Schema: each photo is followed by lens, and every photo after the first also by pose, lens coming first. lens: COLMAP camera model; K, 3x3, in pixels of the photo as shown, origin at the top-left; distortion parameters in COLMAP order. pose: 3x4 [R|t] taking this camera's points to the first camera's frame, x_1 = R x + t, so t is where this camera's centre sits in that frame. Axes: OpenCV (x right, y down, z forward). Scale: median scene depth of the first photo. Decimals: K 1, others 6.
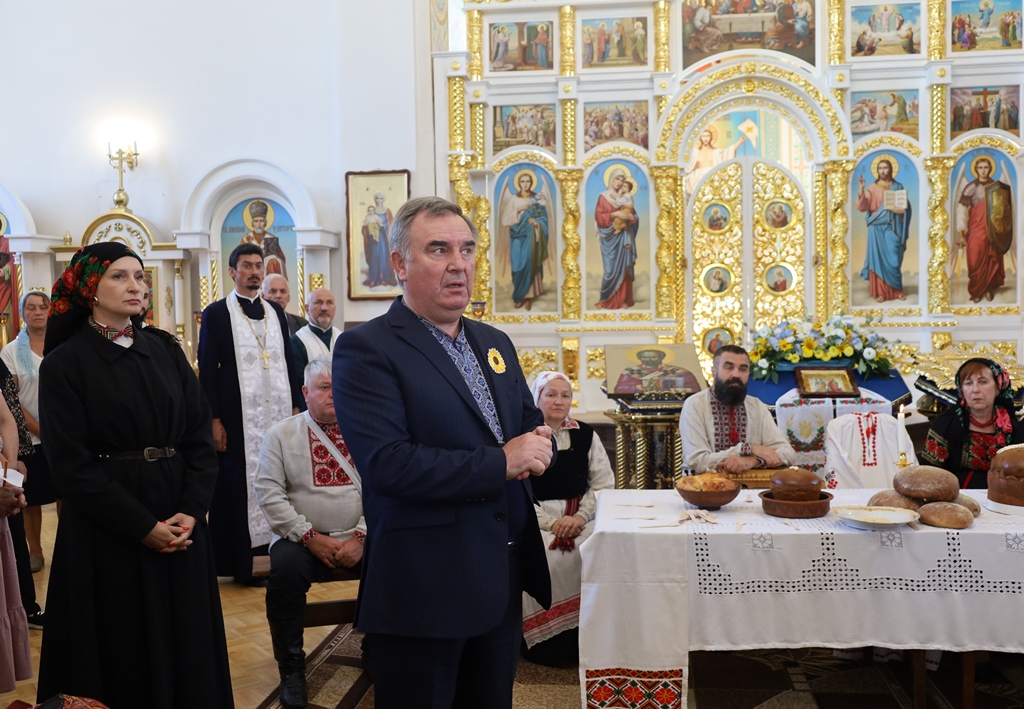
lens RADIAL K [[963.5, 0, 546.6], [0, 963.5, 357.3], [0, 0, 1]] dist [-0.012889, 0.003515]
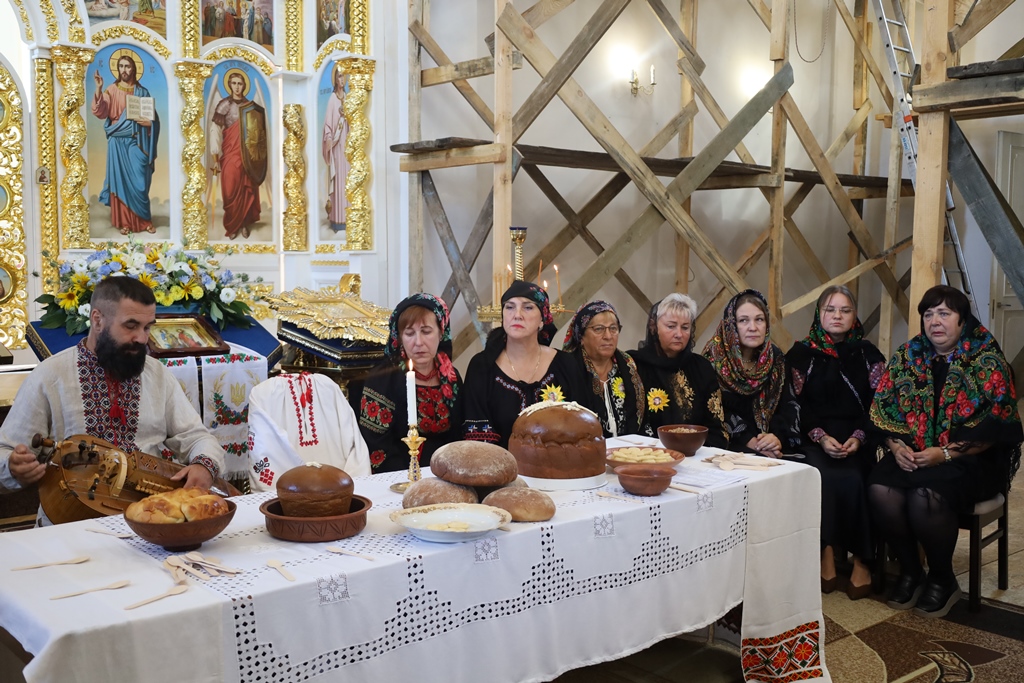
lens RADIAL K [[1044.1, 0, 517.1], [0, 1044.1, 342.4], [0, 0, 1]] dist [-0.000843, 0.012001]
pose [[0.687712, -0.035731, 0.725104, -0.064377], [0.009740, 0.999152, 0.039998, 0.001498], [-0.725918, -0.020445, 0.687477, 0.159664]]
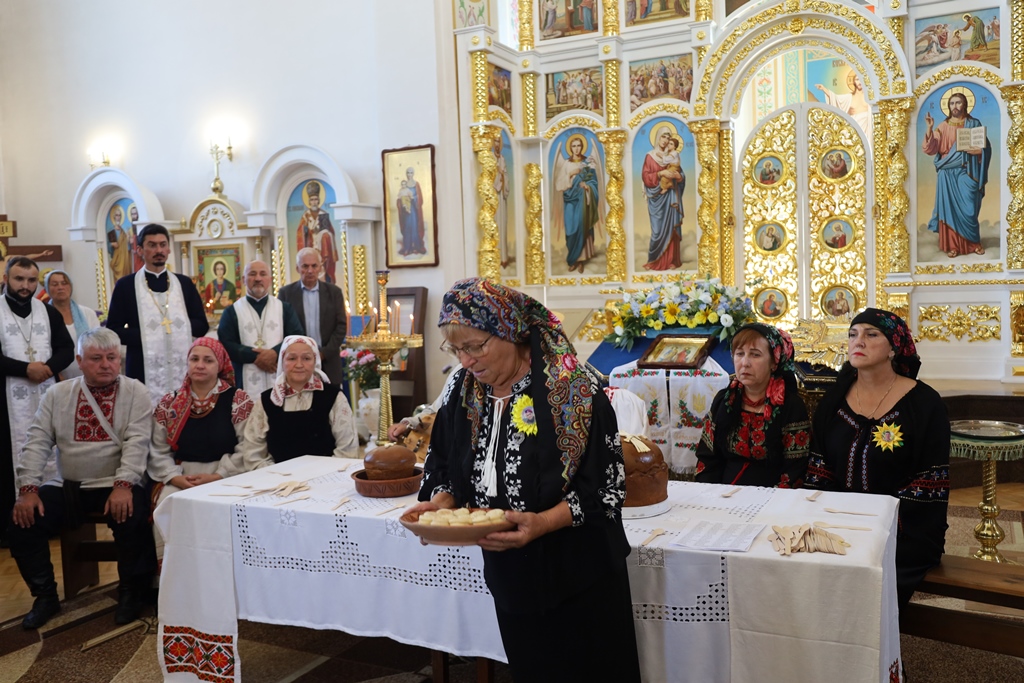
lens RADIAL K [[915.8, 0, 516.5], [0, 915.8, 344.3], [0, 0, 1]] dist [-0.017418, 0.020403]
pose [[0.932974, 0.008415, -0.359845, 0.277597], [0.003768, 0.999444, 0.033141, -0.006381], [0.359924, -0.032276, 0.932423, 0.075842]]
